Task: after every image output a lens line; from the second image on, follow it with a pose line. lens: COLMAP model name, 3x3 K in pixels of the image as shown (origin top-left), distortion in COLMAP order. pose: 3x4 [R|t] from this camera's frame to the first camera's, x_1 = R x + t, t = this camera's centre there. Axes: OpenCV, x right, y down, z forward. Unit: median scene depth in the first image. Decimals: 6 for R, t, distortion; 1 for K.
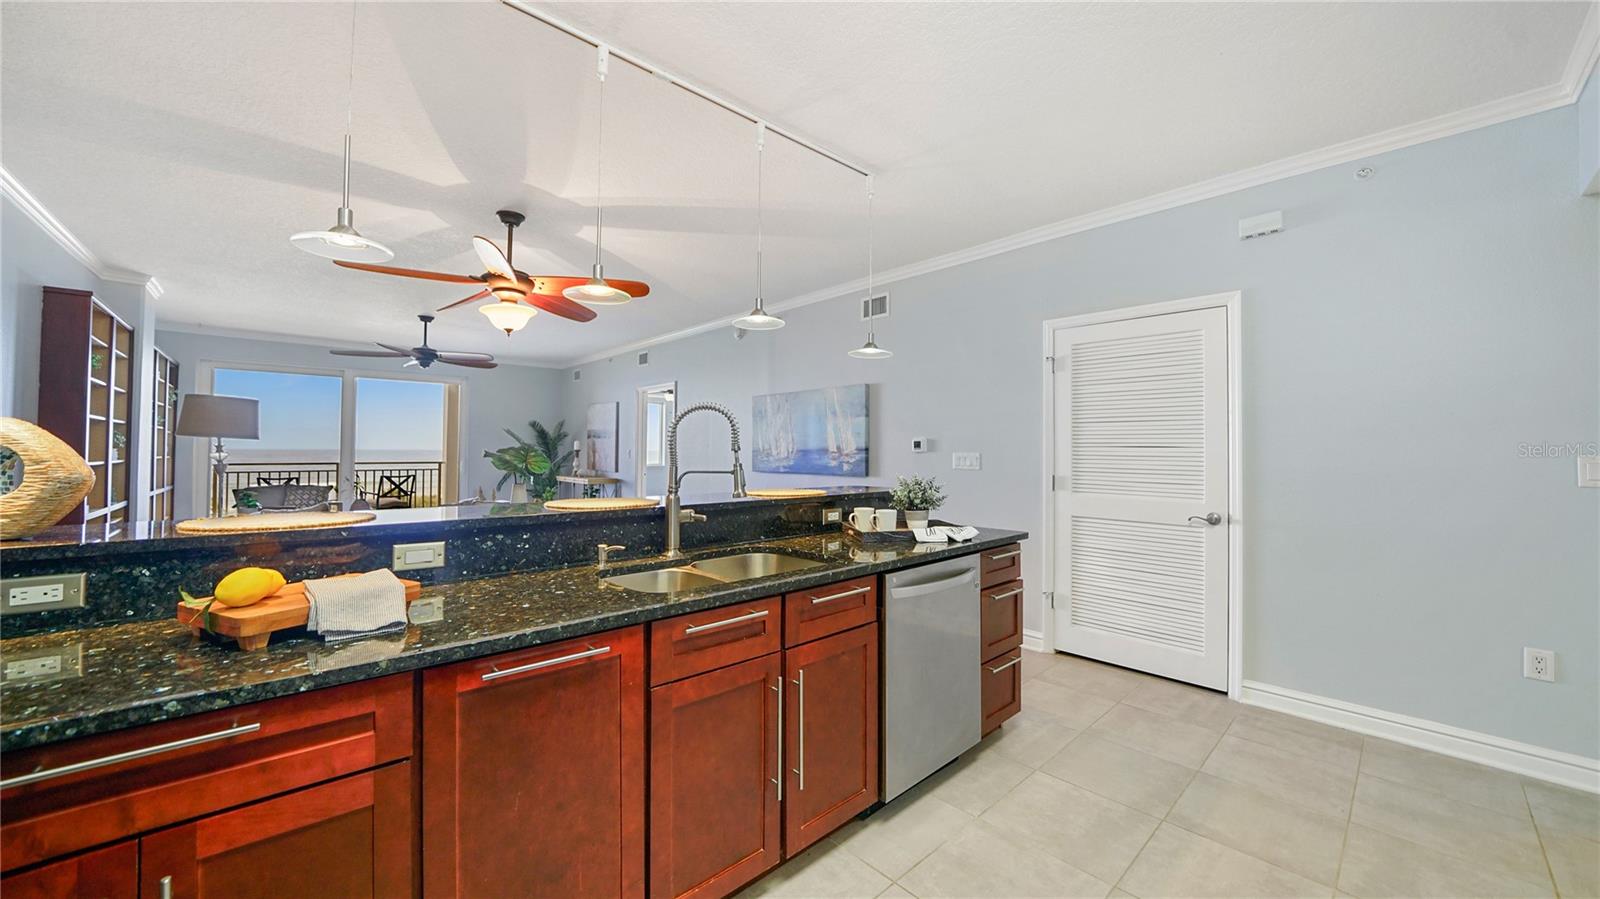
lens RADIAL K [[583.3, 0, 798.1], [0, 583.3, 454.8], [0, 0, 1]] dist [-0.013959, 0.000272]
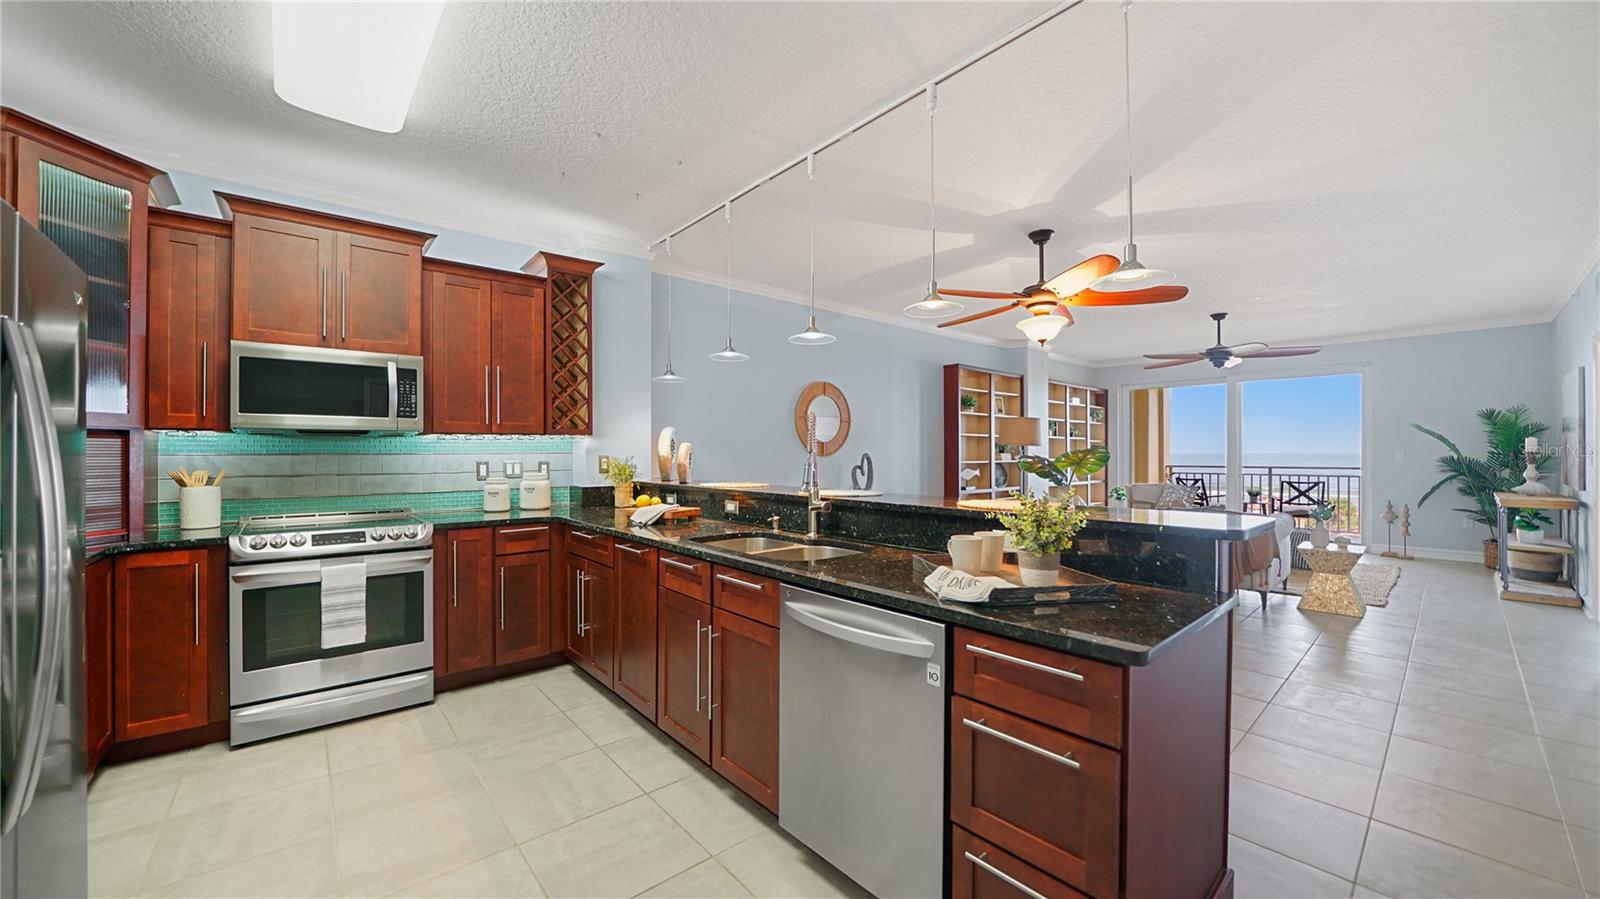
lens RADIAL K [[583.3, 0, 798.1], [0, 583.3, 454.8], [0, 0, 1]] dist [-0.013959, 0.000272]
pose [[-0.017842, -0.003724, -0.999834, 0.582989], [-0.005417, 0.999979, -0.003628, 0.003207], [0.999826, 0.005351, -0.017862, 0.568625]]
